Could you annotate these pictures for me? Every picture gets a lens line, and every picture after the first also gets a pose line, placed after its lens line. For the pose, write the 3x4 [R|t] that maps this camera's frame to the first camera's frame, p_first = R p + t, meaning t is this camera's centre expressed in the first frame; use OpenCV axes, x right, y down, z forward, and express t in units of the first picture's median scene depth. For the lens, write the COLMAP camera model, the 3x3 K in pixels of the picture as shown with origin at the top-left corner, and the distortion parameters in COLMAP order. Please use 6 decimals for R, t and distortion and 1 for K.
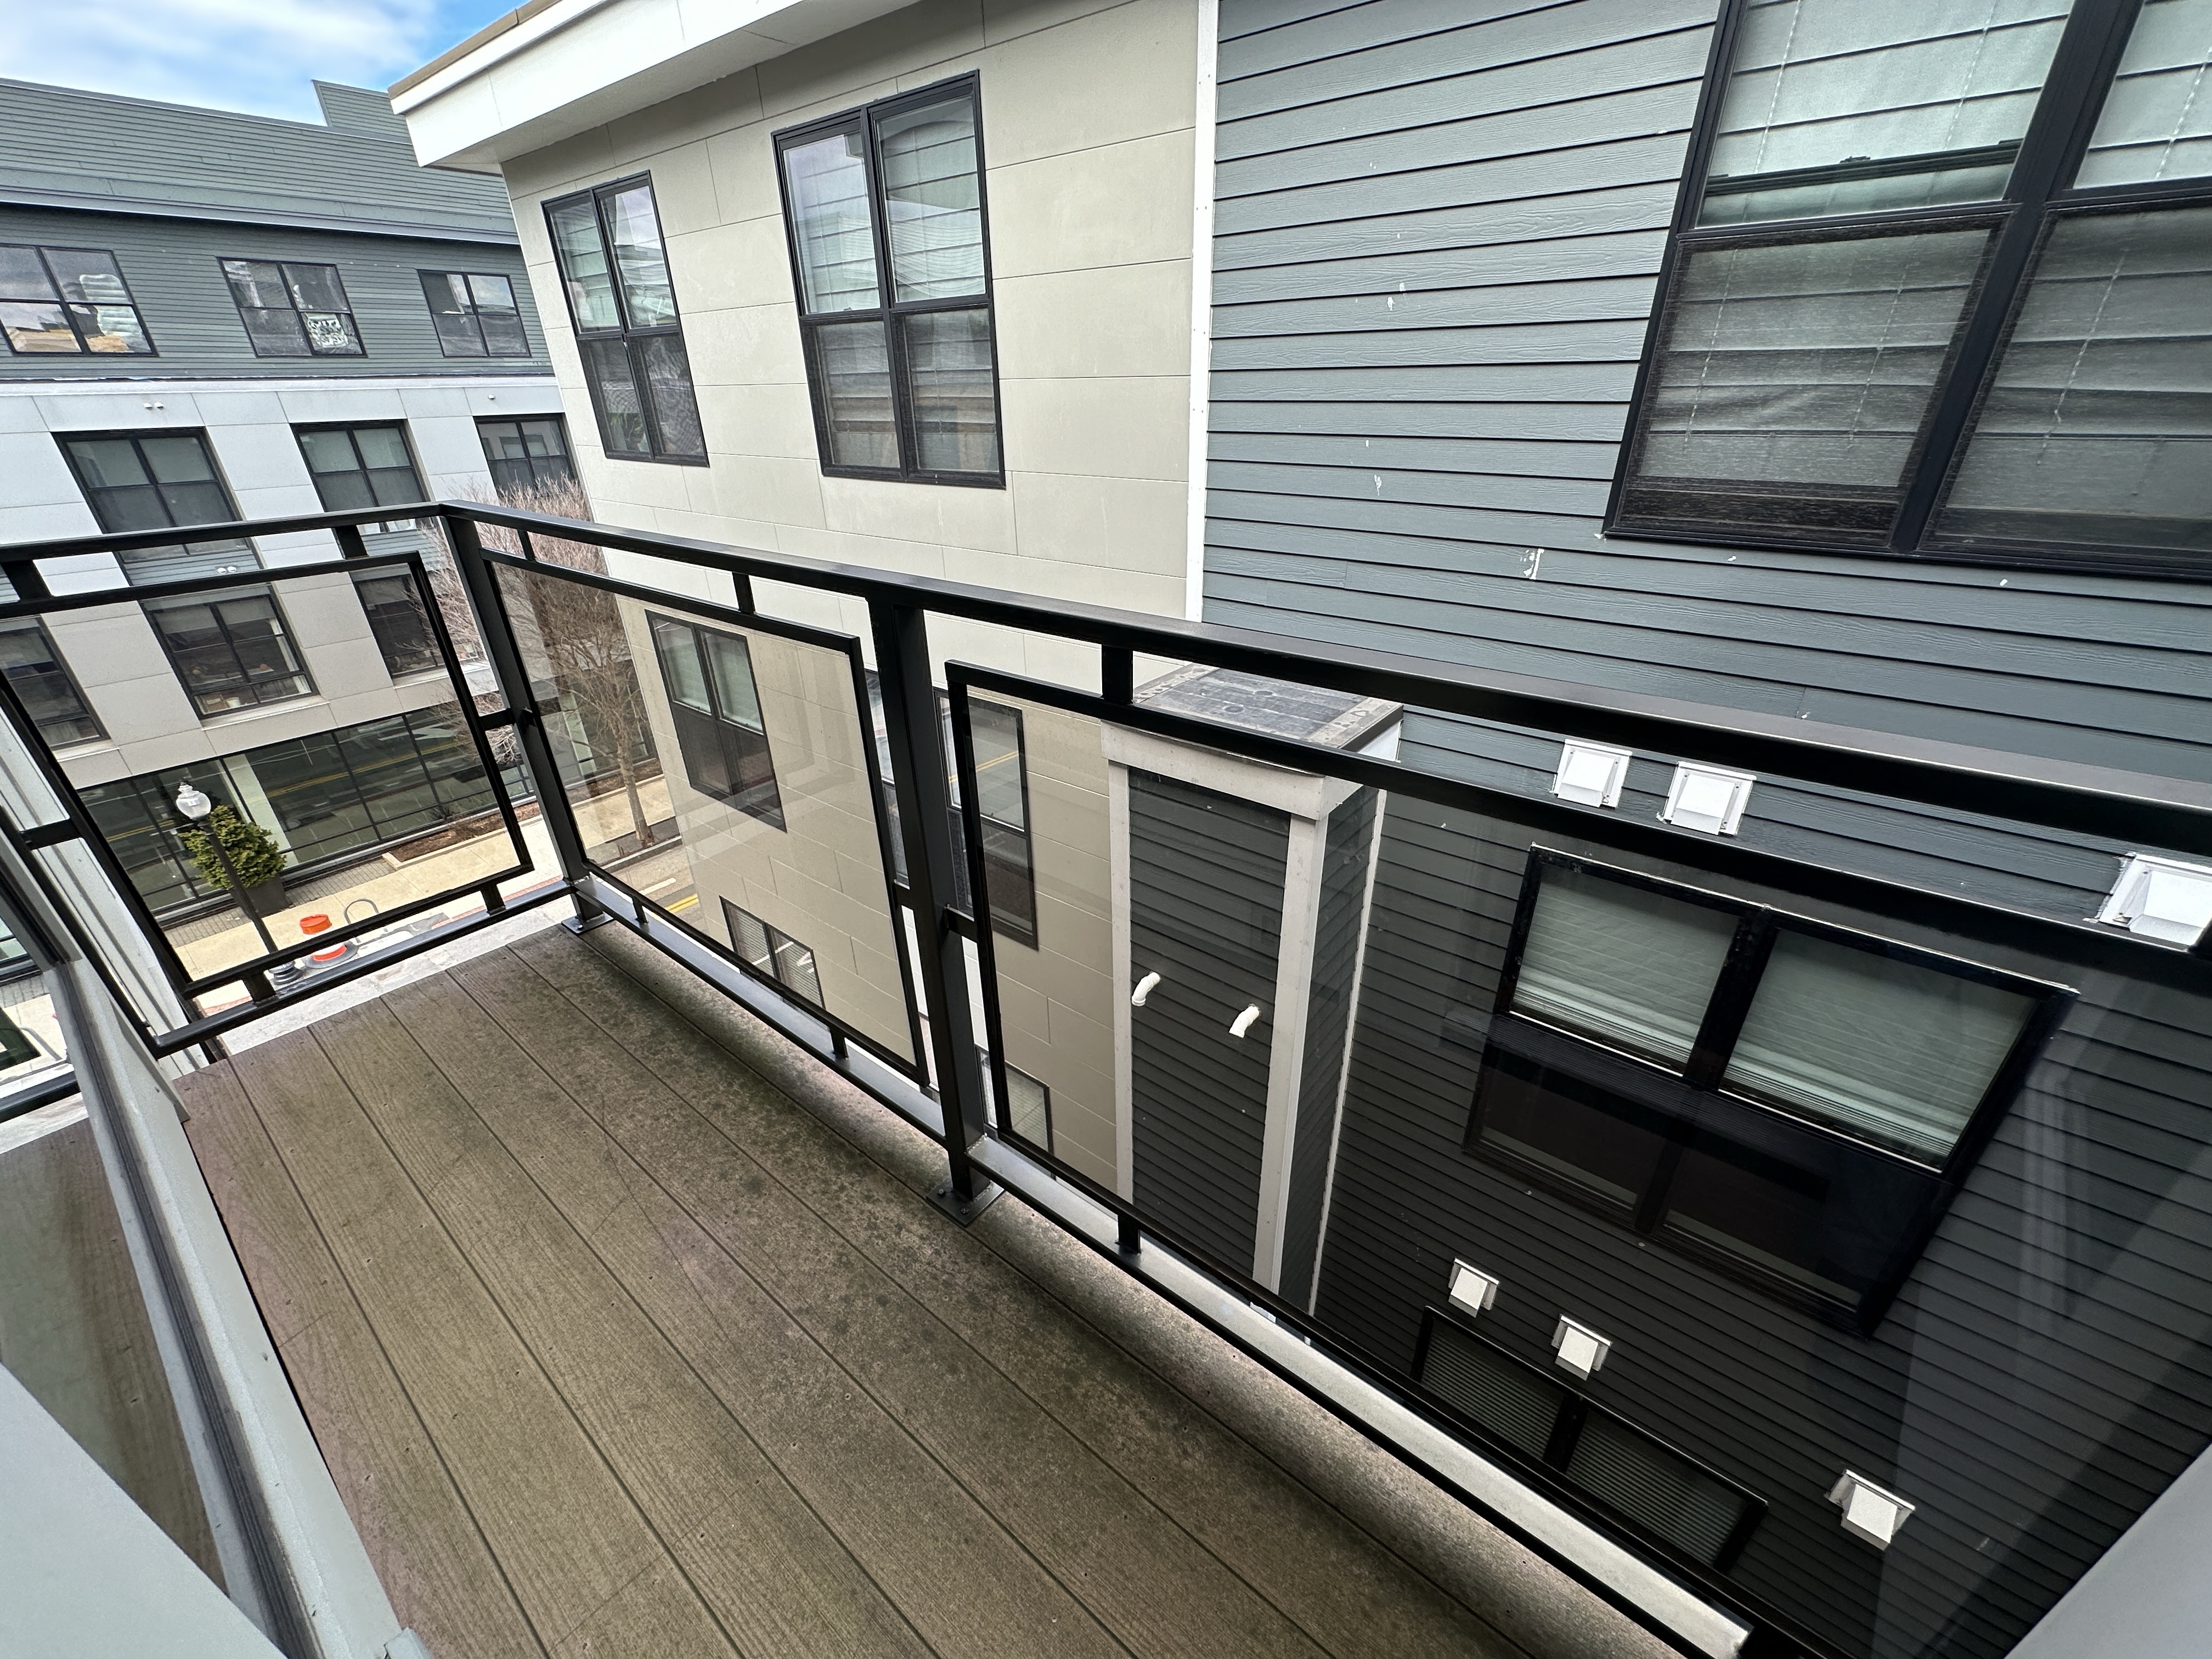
lens RADIAL K [[879.1, 0, 1108.2], [0, 879.1, 828.2], [0, 0, 1]] dist [0.000330, -0.000512]
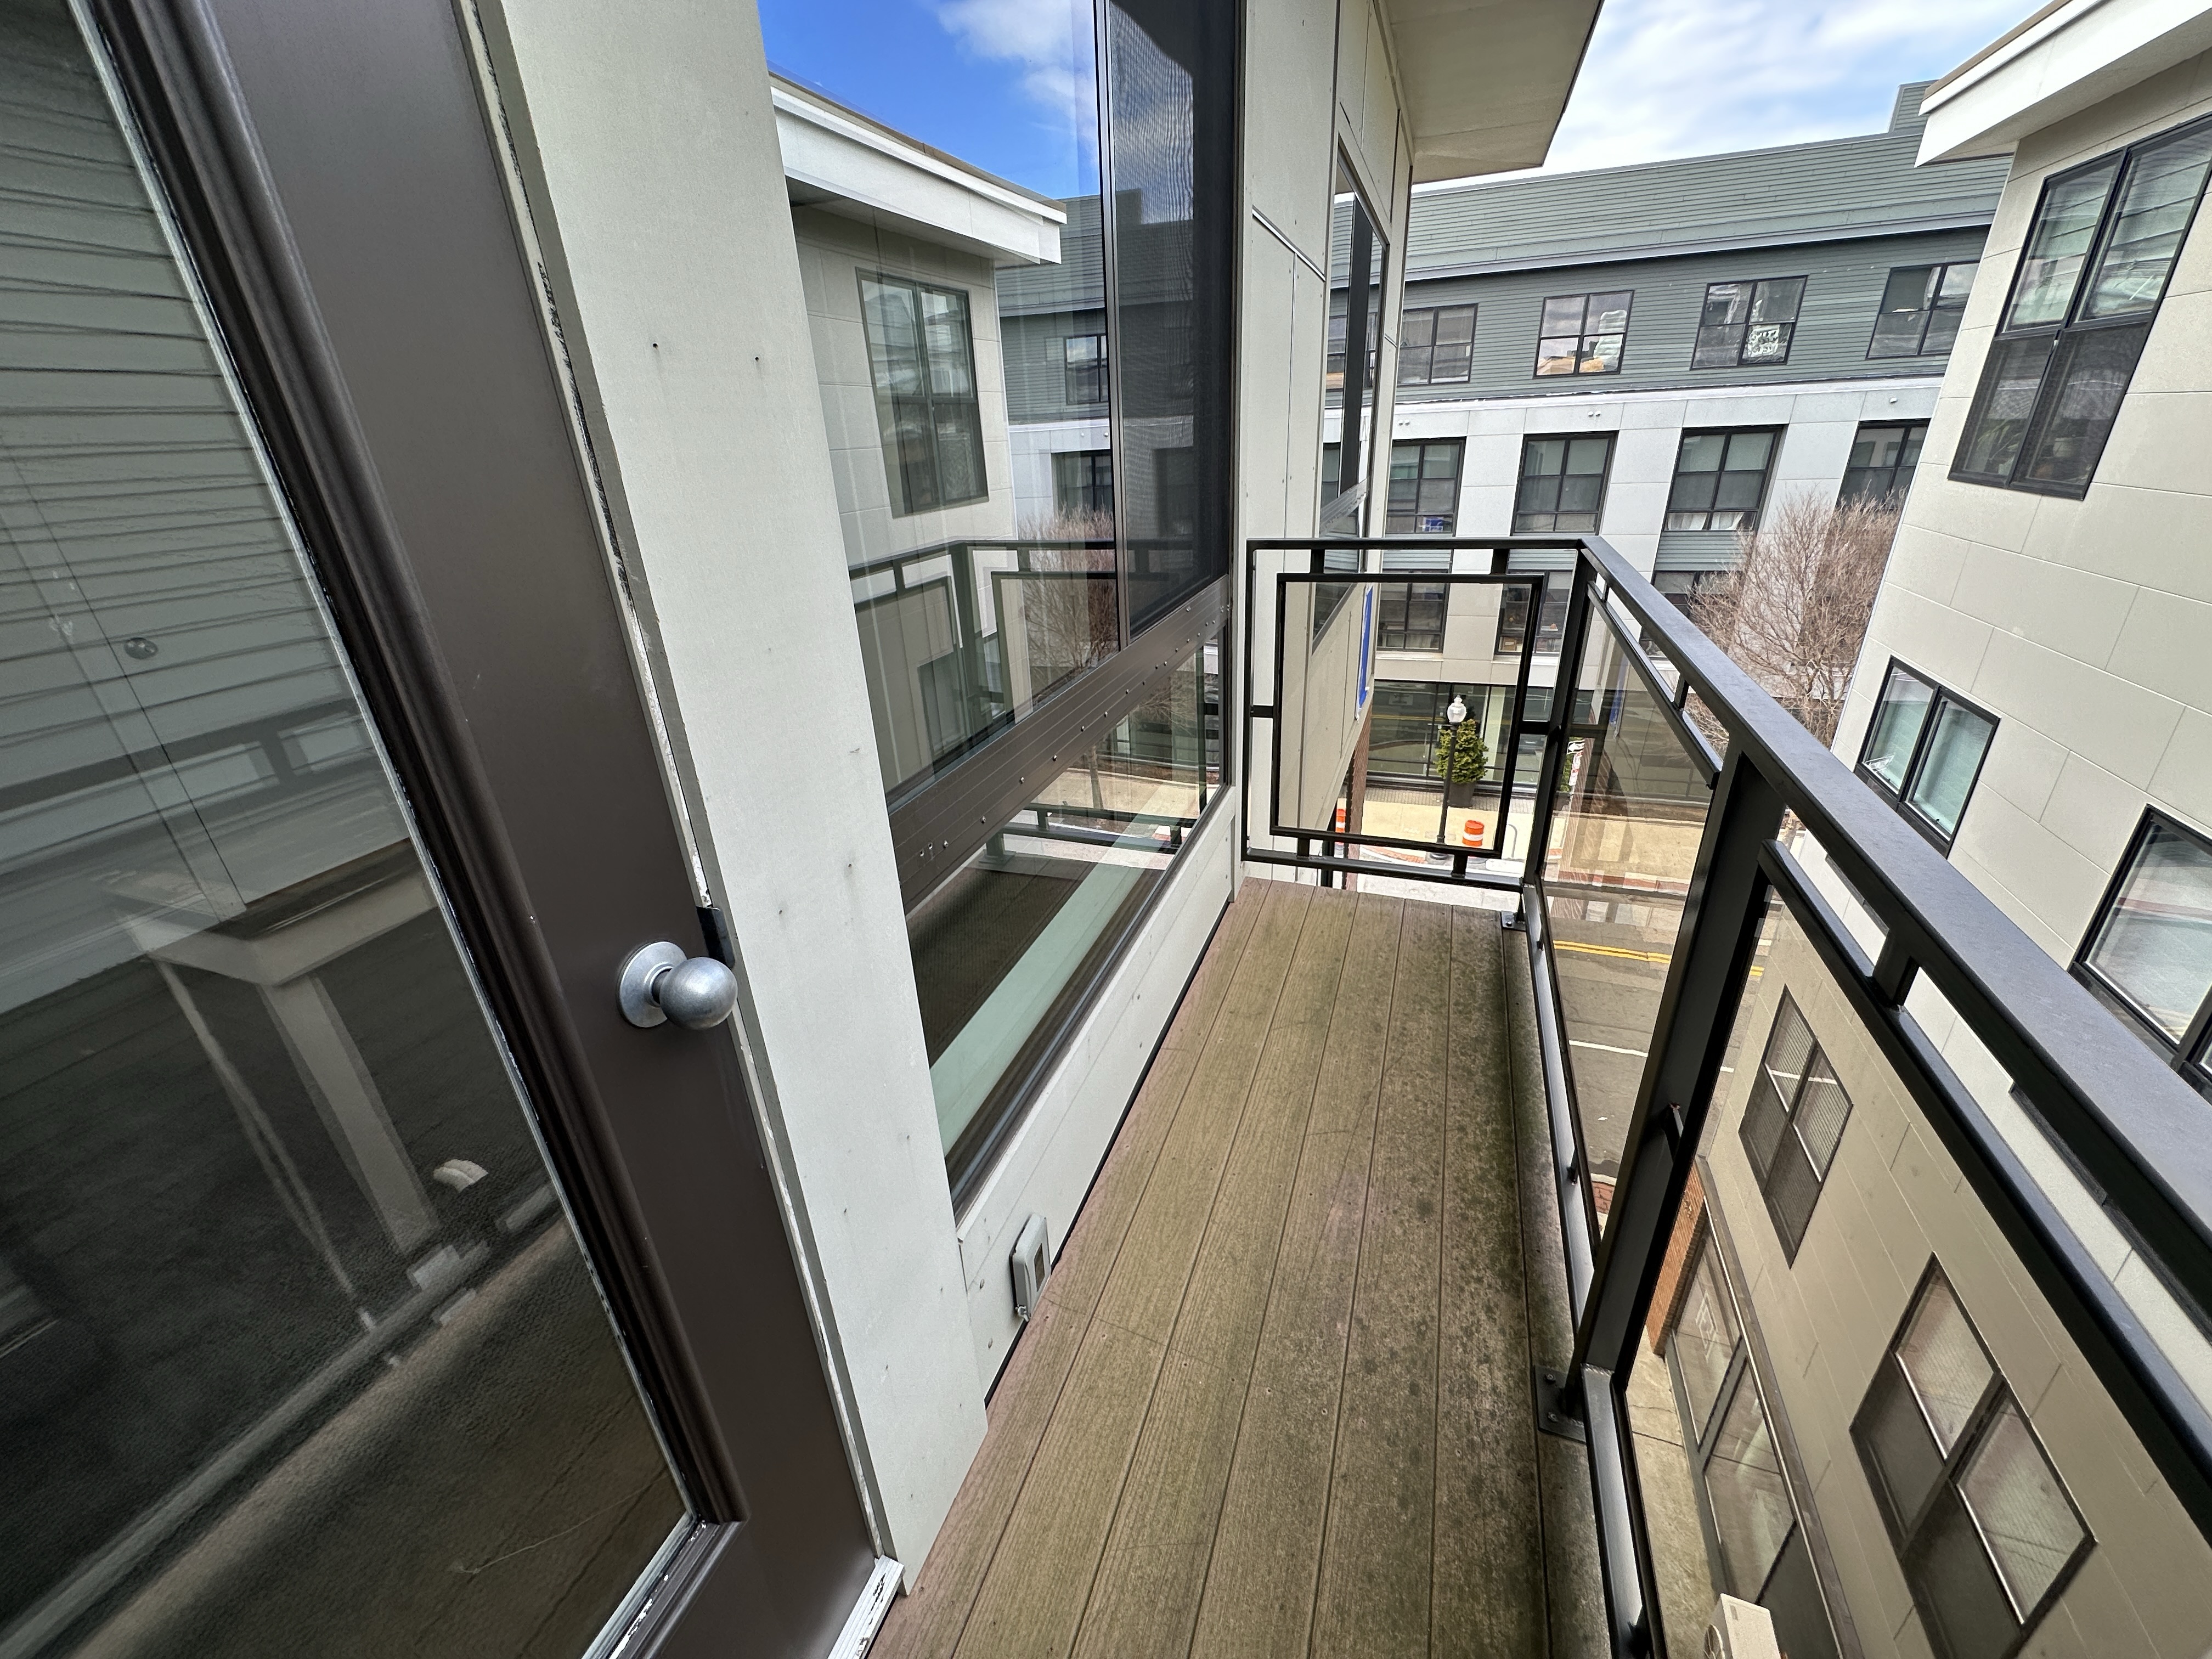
lens RADIAL K [[884.5, 0, 1112.8], [0, 884.5, 825.6], [0, 0, 1]] dist [0.002475, -0.000372]
pose [[0.315396, 0.393292, -0.863624, 0.151267], [-0.397257, 0.881213, 0.256223, -0.083937], [0.861808, 0.262268, 0.434169, 0.073694]]
